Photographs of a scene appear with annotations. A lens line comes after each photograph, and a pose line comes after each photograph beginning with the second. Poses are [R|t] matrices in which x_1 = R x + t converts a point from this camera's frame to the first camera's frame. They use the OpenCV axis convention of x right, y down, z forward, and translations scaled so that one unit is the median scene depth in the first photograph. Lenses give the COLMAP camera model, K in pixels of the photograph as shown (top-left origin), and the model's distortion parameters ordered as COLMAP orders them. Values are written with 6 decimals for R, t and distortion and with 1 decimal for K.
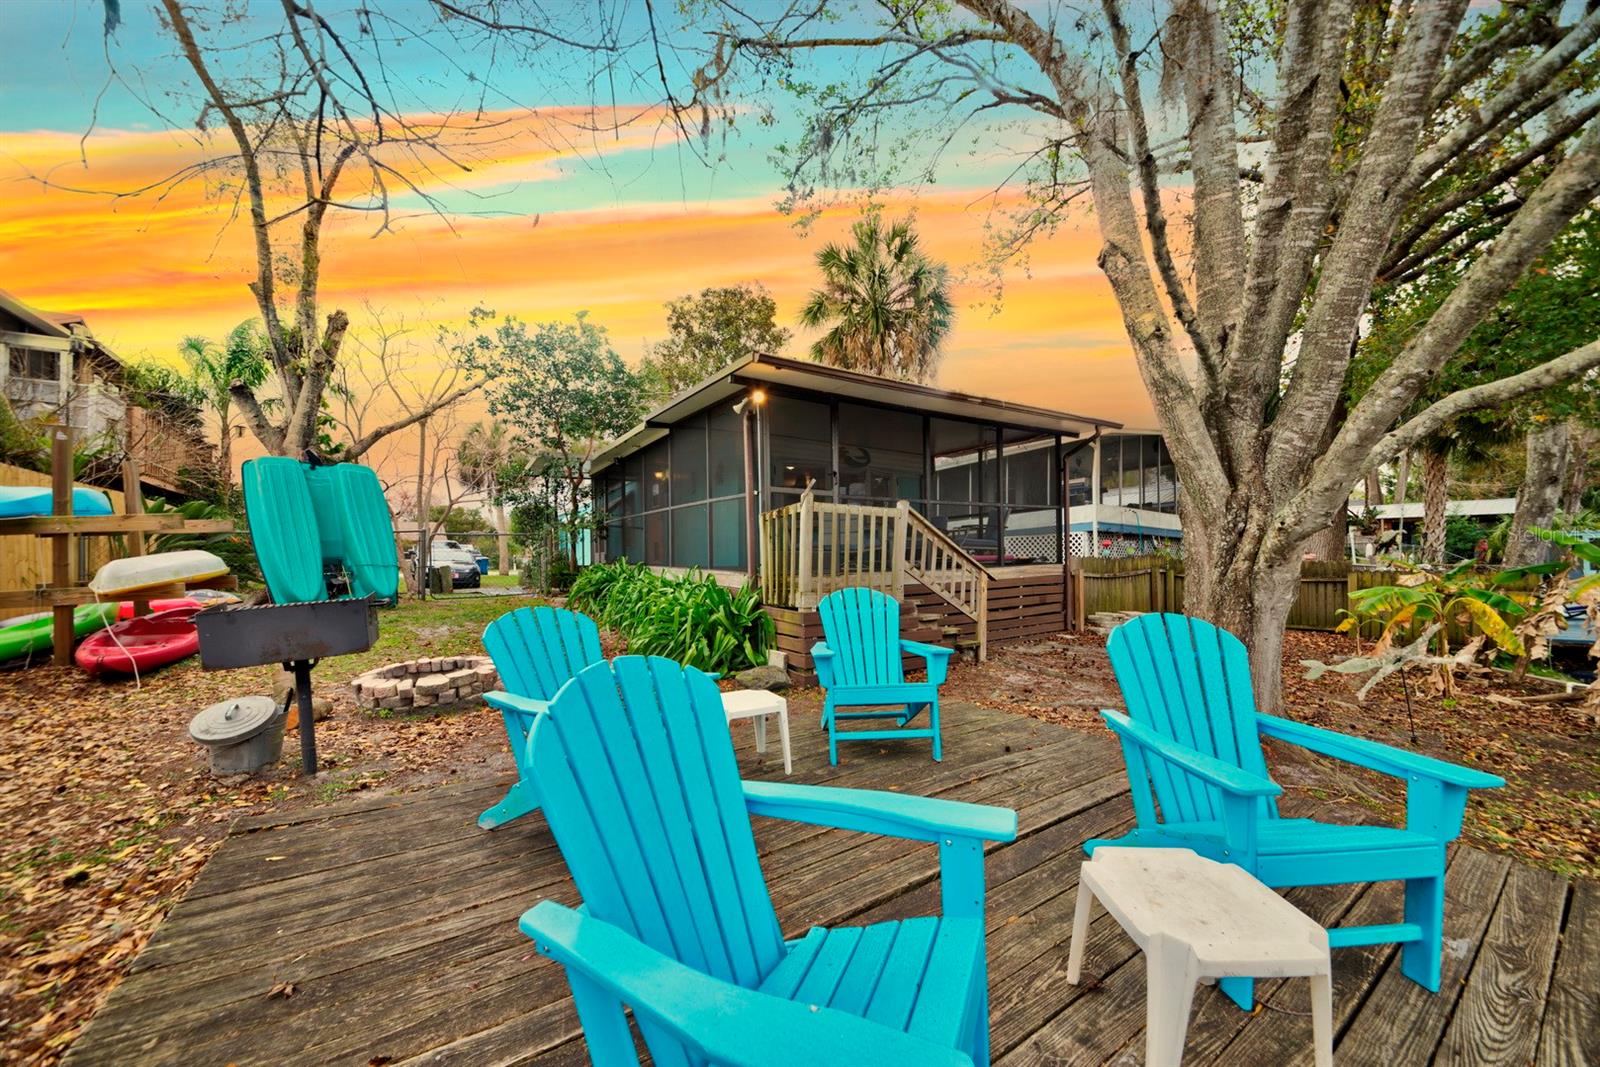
lens RADIAL K [[563.3, 0, 795.4], [0, 563.3, 550.8], [0, 0, 1]] dist [0.024290, -0.013031]
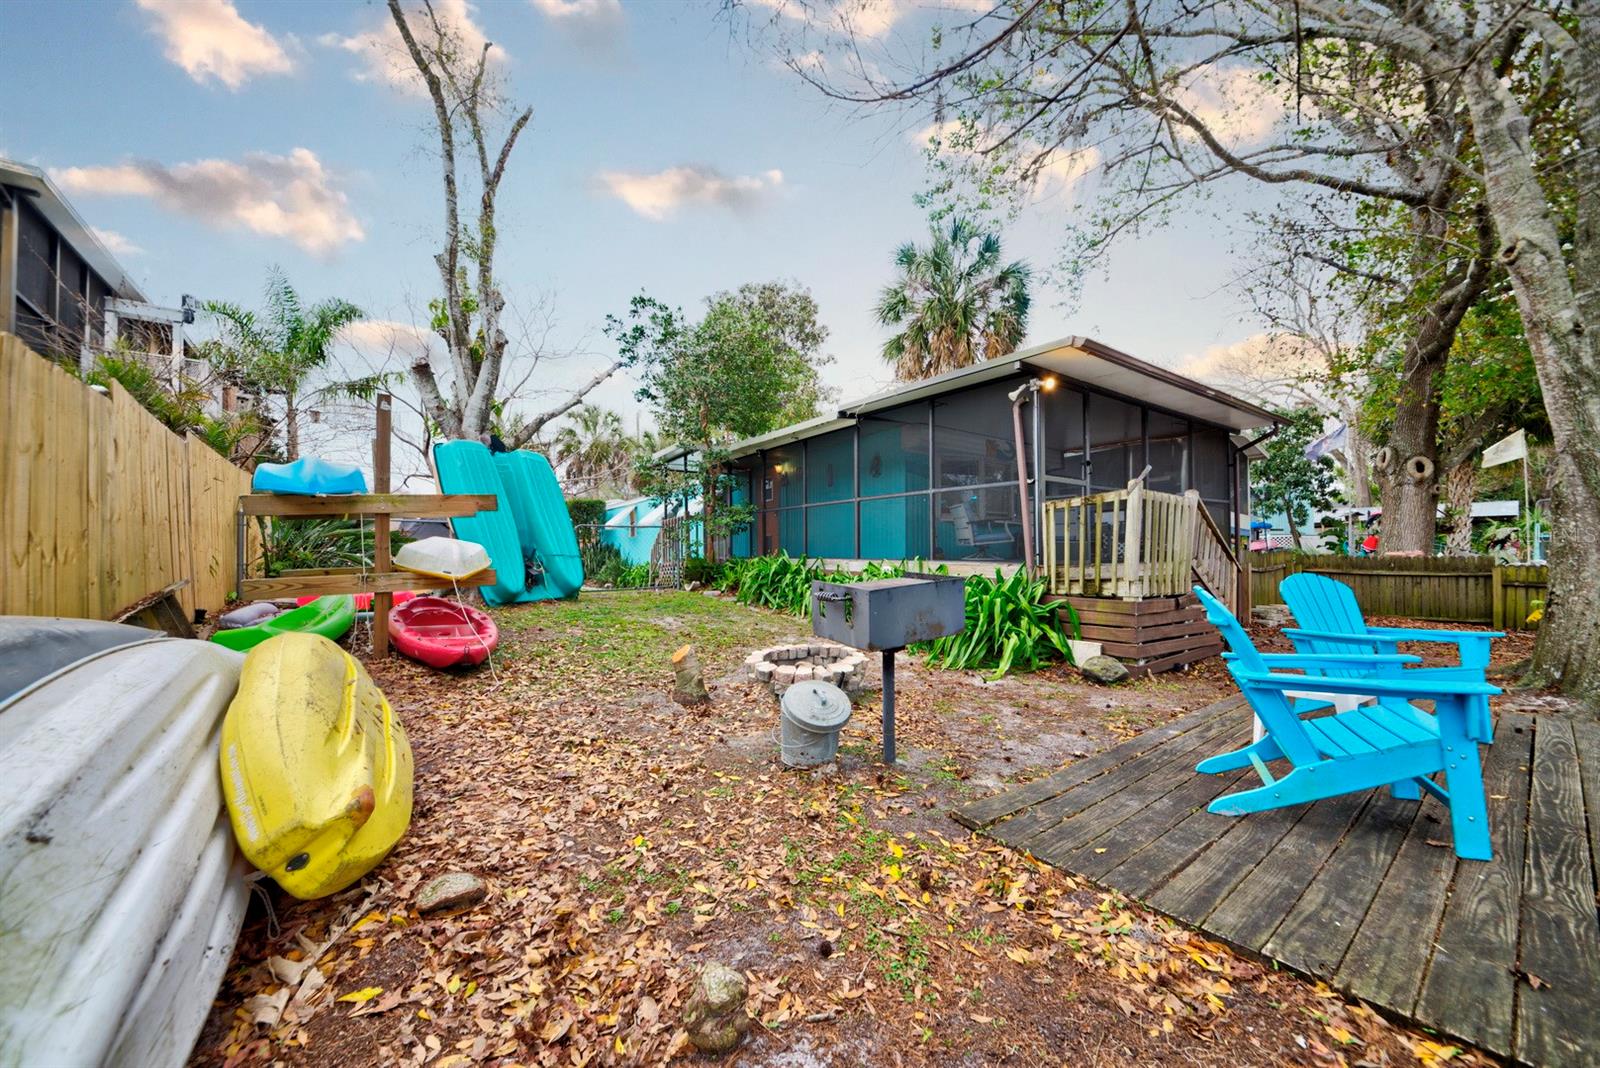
lens RADIAL K [[563.3, 0, 795.4], [0, 563.3, 551.3], [0, 0, 1]] dist [0.024290, -0.013031]
pose [[0.998513, 0.005172, 0.054261, -0.423604], [-0.005389, 0.999978, 0.003850, 0.013894], [-0.054240, -0.004137, 0.998519, 0.025618]]
